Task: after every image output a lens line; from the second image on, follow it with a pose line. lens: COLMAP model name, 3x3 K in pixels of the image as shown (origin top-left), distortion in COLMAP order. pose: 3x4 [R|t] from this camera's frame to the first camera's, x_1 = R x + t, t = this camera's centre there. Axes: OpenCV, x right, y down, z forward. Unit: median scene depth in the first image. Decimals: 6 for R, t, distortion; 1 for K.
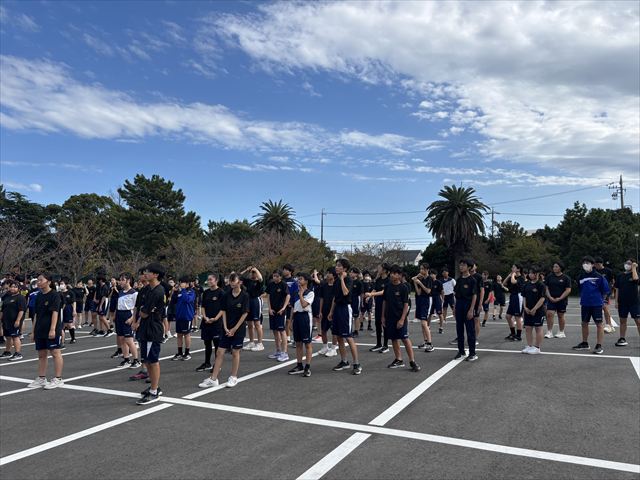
lens RADIAL K [[488.3, 0, 320.0], [0, 488.3, 240.0], [0, 0, 1]] dist [0.002958, 0.003428]
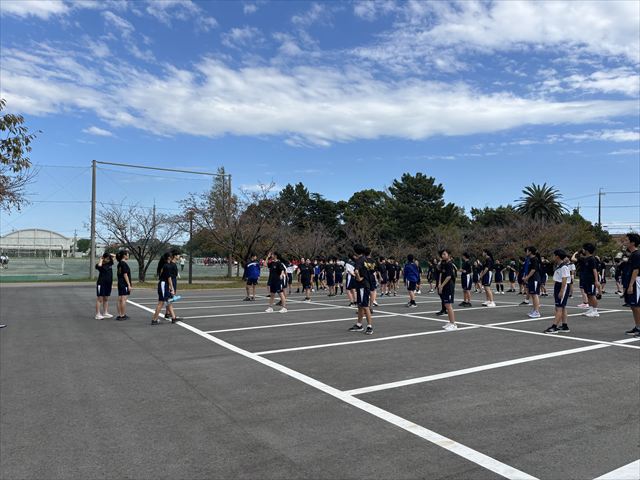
lens RADIAL K [[488.3, 0, 320.0], [0, 488.3, 240.0], [0, 0, 1]] dist [0.002958, 0.003428]
pose [[0.856376, -0.010615, -0.516244, 0.045011], [0.026200, 0.999394, 0.022911, -0.004302], [0.515688, -0.033146, 0.856135, -0.091660]]
